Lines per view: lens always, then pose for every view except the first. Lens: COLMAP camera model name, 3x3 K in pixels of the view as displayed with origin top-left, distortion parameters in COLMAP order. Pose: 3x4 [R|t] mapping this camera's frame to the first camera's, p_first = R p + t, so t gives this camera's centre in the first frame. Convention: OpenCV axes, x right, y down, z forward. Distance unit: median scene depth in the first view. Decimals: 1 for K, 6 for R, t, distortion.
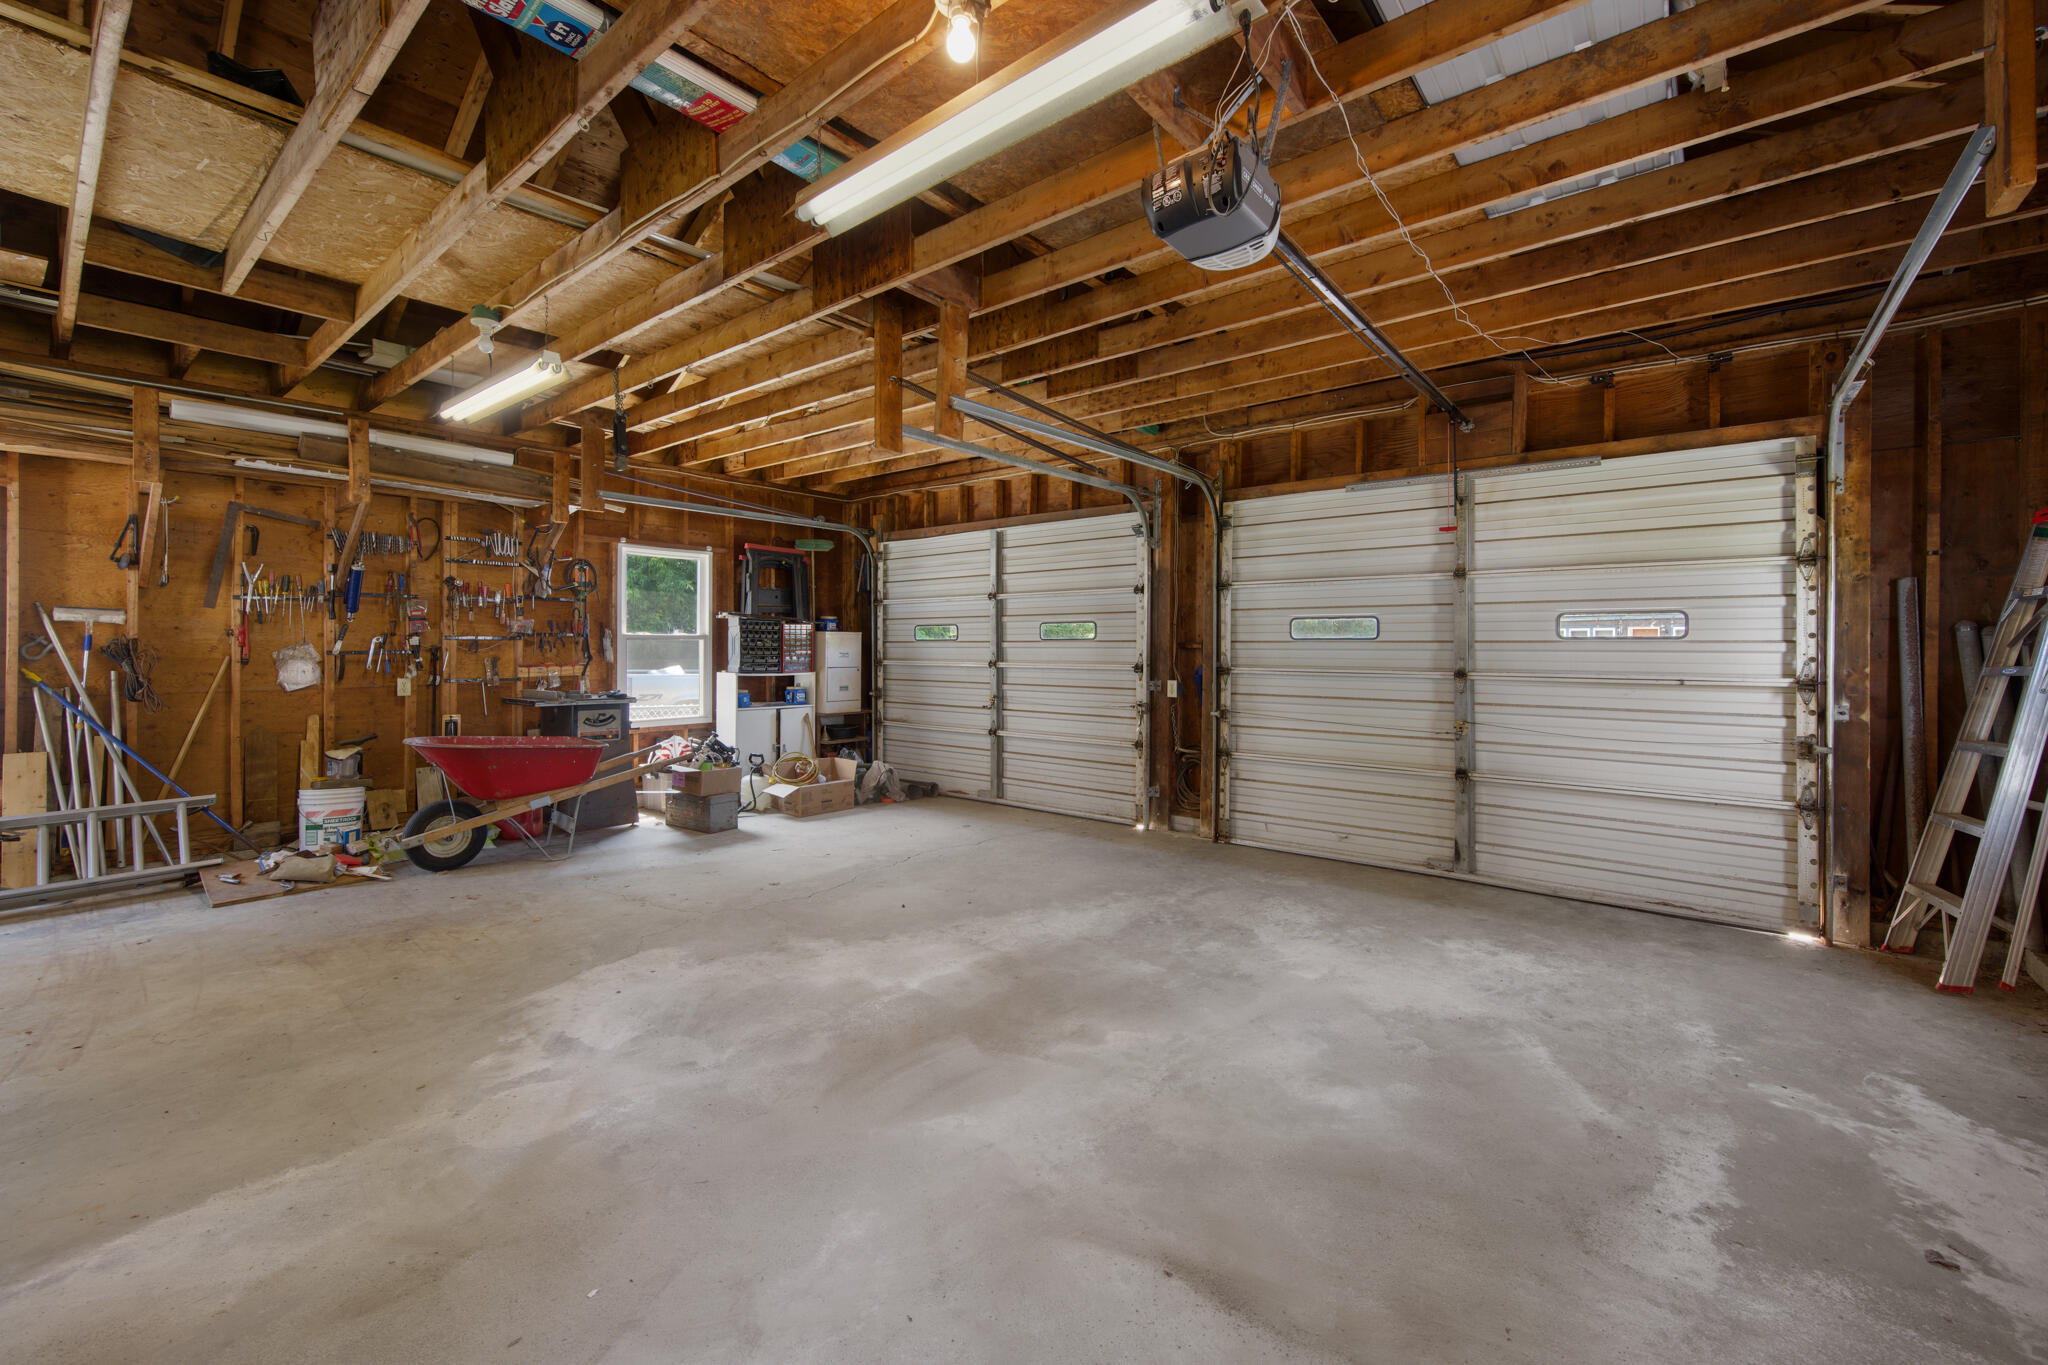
lens RADIAL K [[825.3, 0, 1013.2], [0, 825.3, 651.2], [0, 0, 1]] dist [-0.000288, 0.000043]
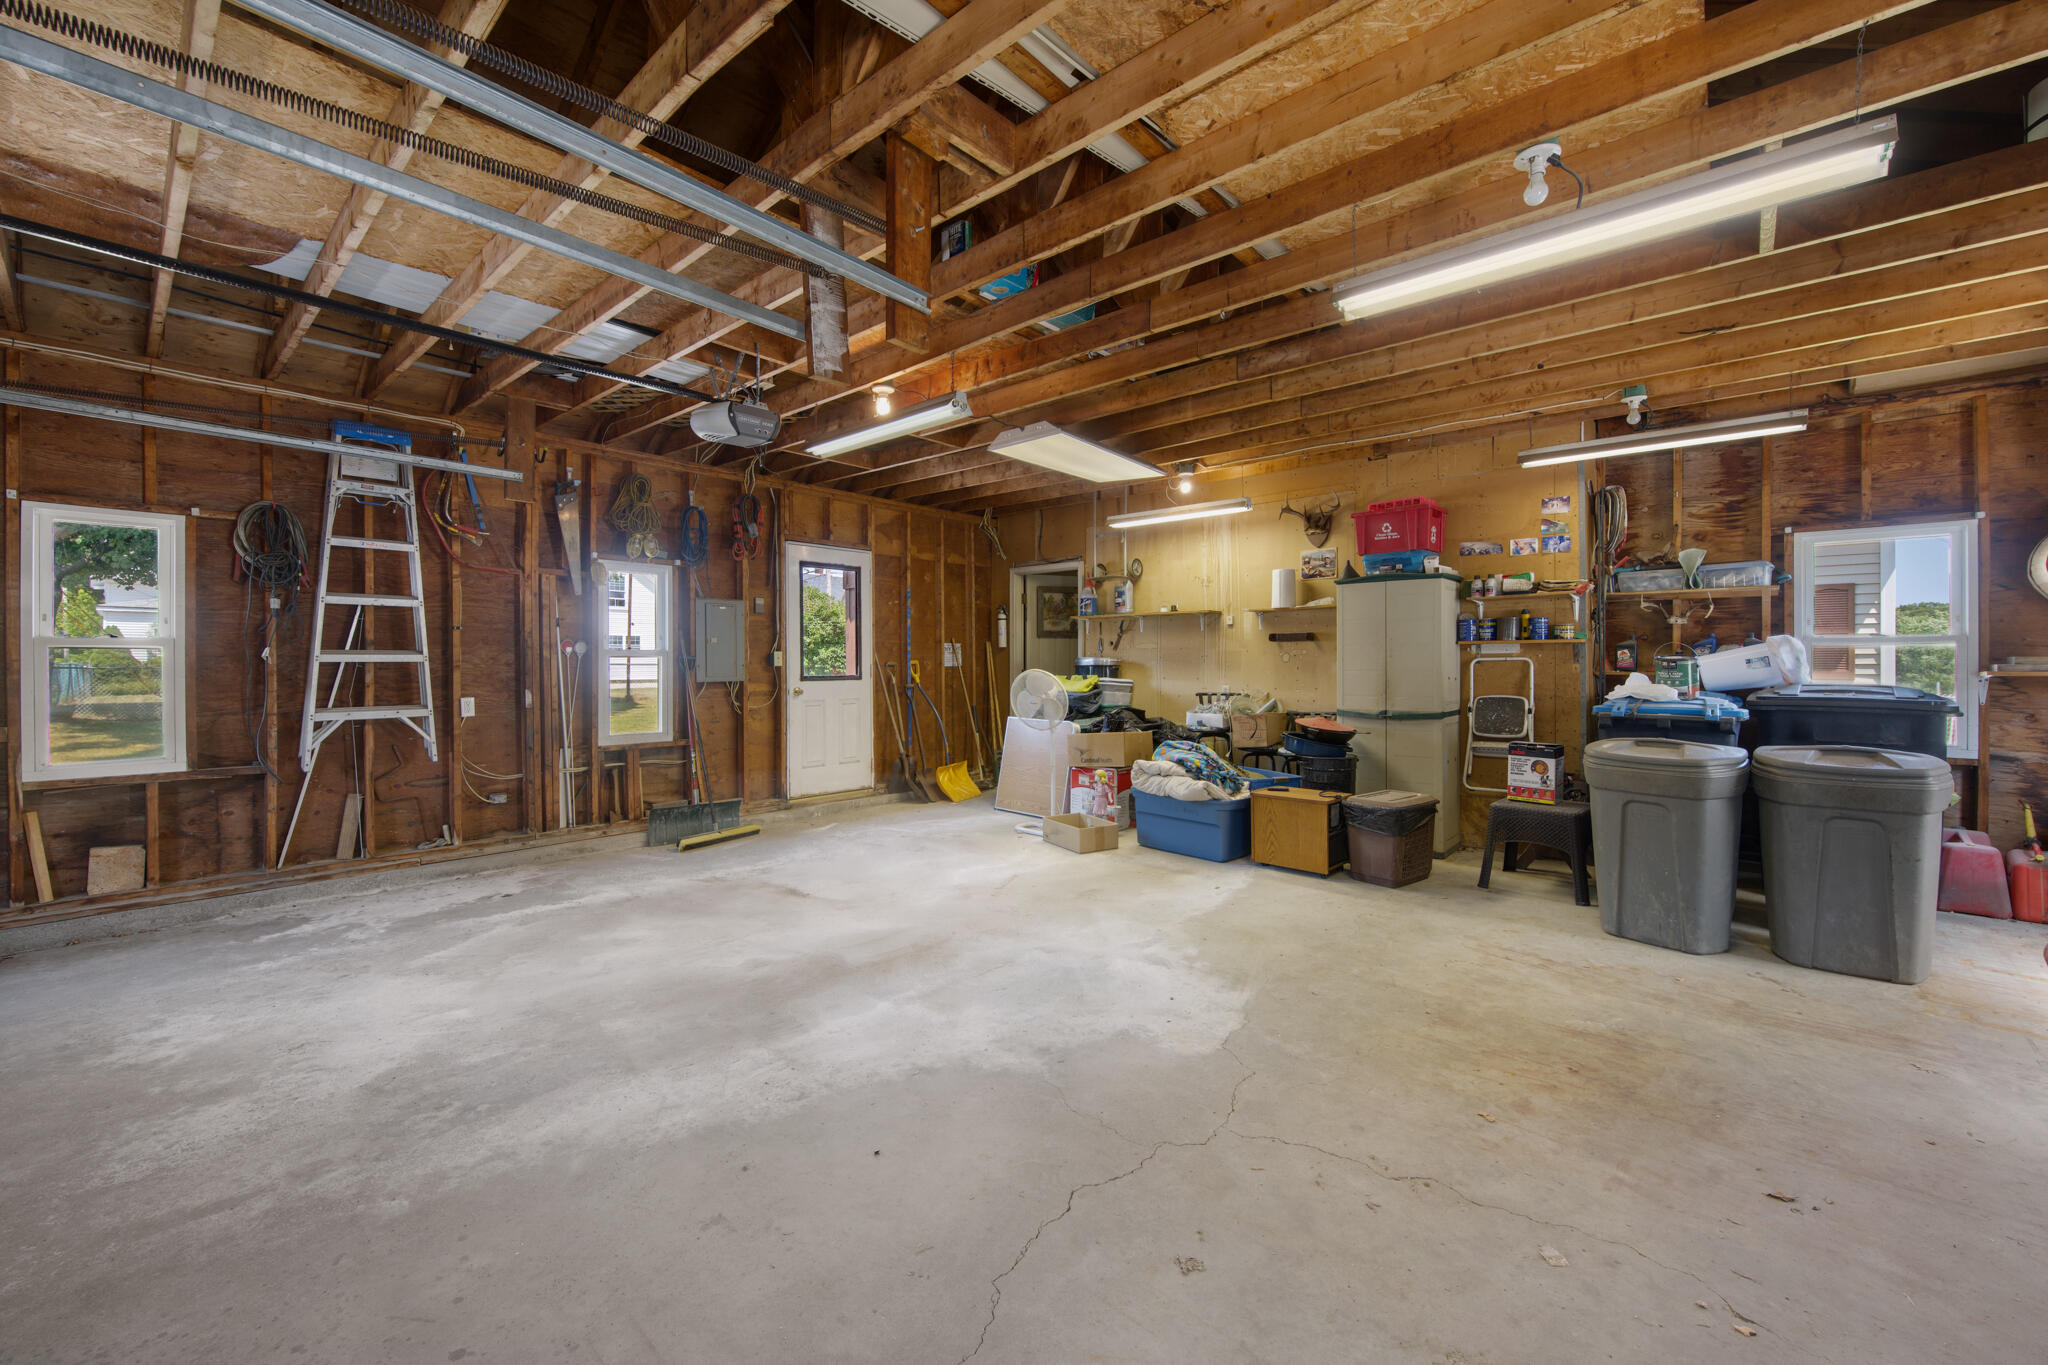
lens RADIAL K [[825.3, 0, 1013.2], [0, 825.3, 651.2], [0, 0, 1]] dist [-0.000288, 0.000043]
pose [[-0.999366, -0.002626, 0.035506, -0.290881], [-0.002716, 0.999993, -0.002497, -0.013407], [-0.035500, -0.002592, -0.999366, 1.863636]]
